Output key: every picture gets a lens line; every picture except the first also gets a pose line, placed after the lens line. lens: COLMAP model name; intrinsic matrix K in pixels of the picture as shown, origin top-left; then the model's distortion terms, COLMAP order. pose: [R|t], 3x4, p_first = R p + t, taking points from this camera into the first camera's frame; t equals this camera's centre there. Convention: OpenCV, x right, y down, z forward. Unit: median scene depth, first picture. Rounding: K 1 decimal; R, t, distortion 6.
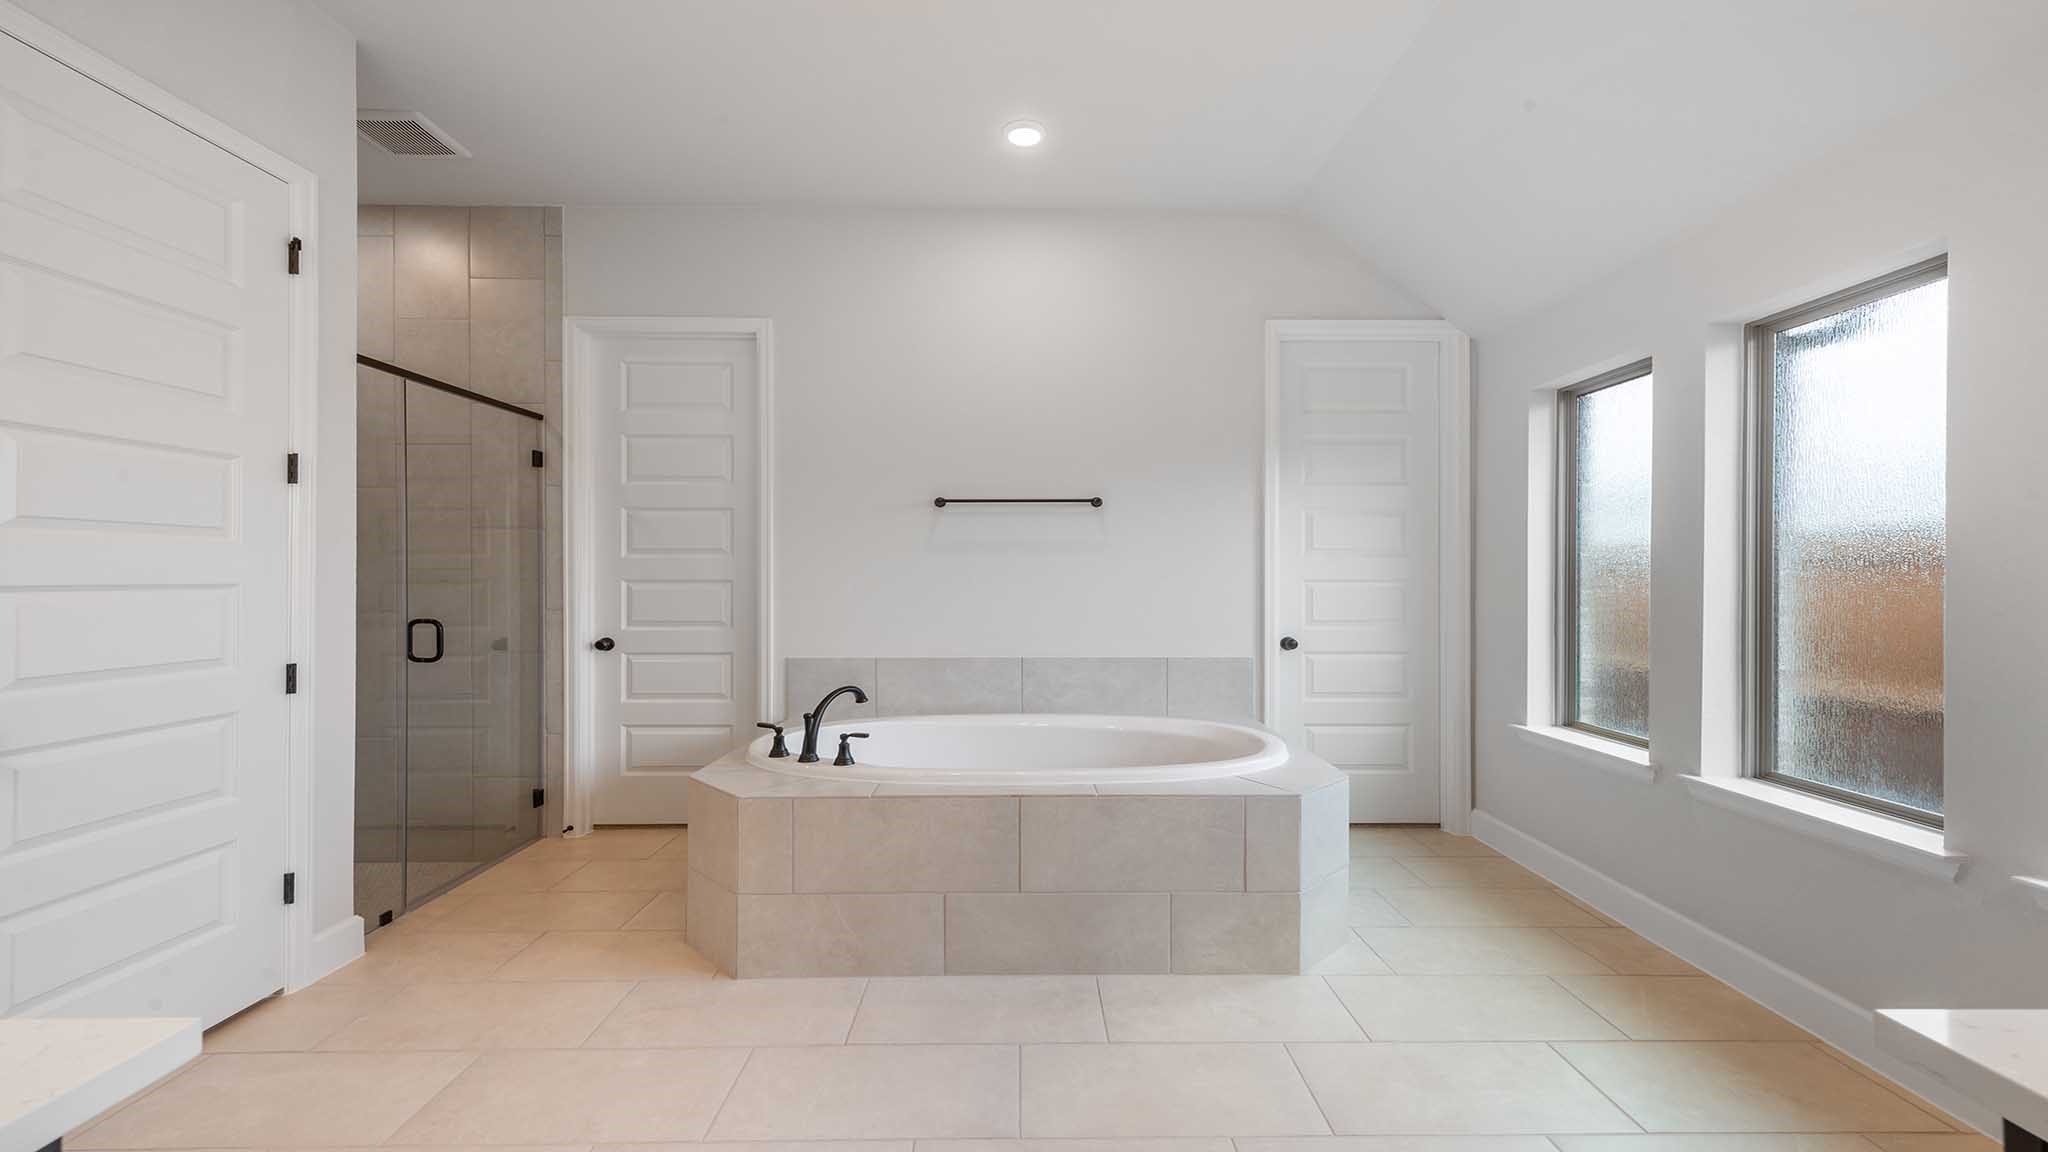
lens RADIAL K [[796.4, 0, 1030.9], [0, 796.4, 578.2], [0, 0, 1]] dist [0.010181, -0.000017]
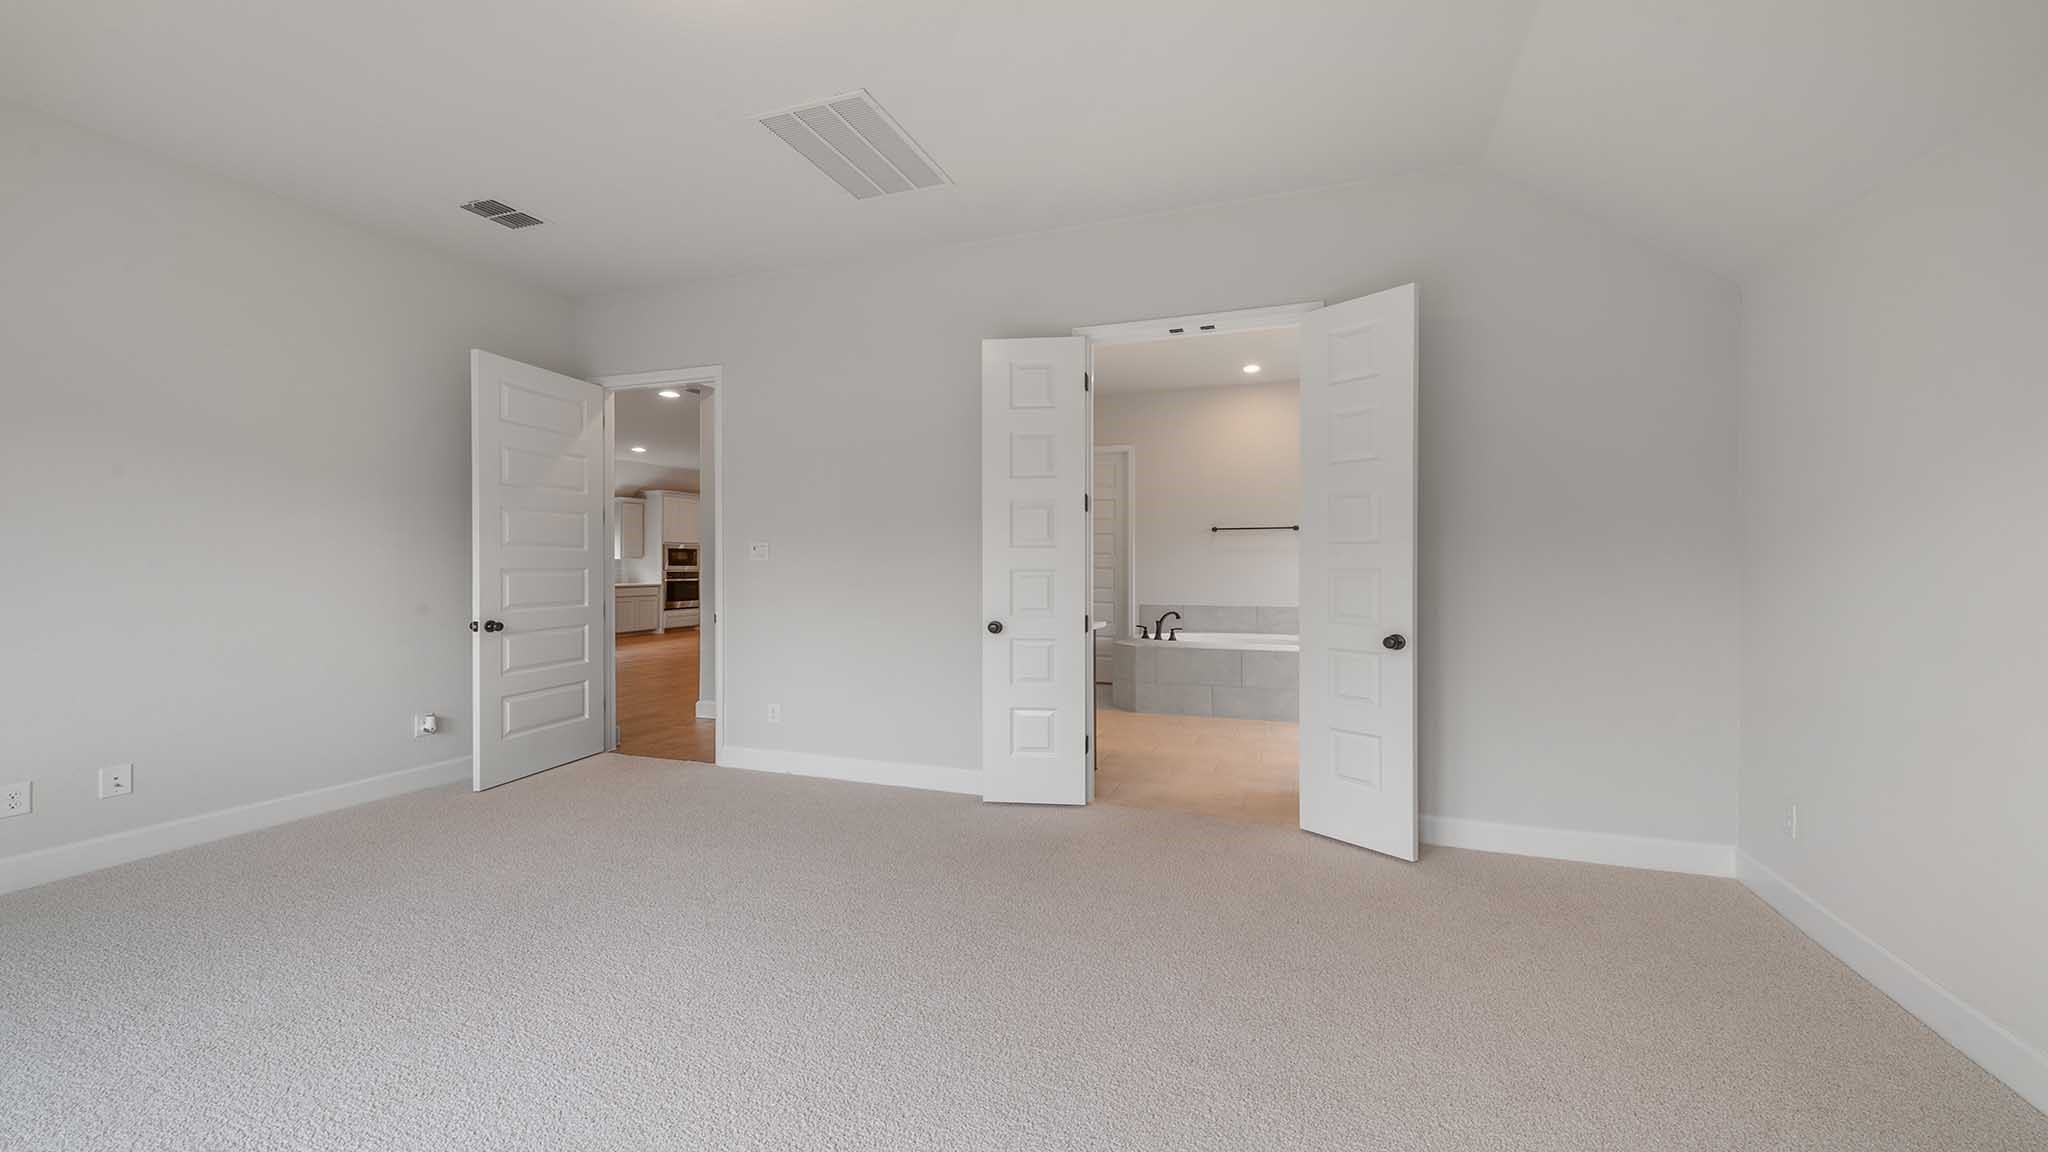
lens RADIAL K [[796.4, 0, 1030.9], [0, 796.4, 578.2], [0, 0, 1]] dist [0.010181, -0.000017]
pose [[0.932351, 0.005317, -0.361515, 0.187438], [0.003508, 0.999712, 0.023752, -0.020488], [0.361538, -0.023413, 0.932064, -1.085786]]
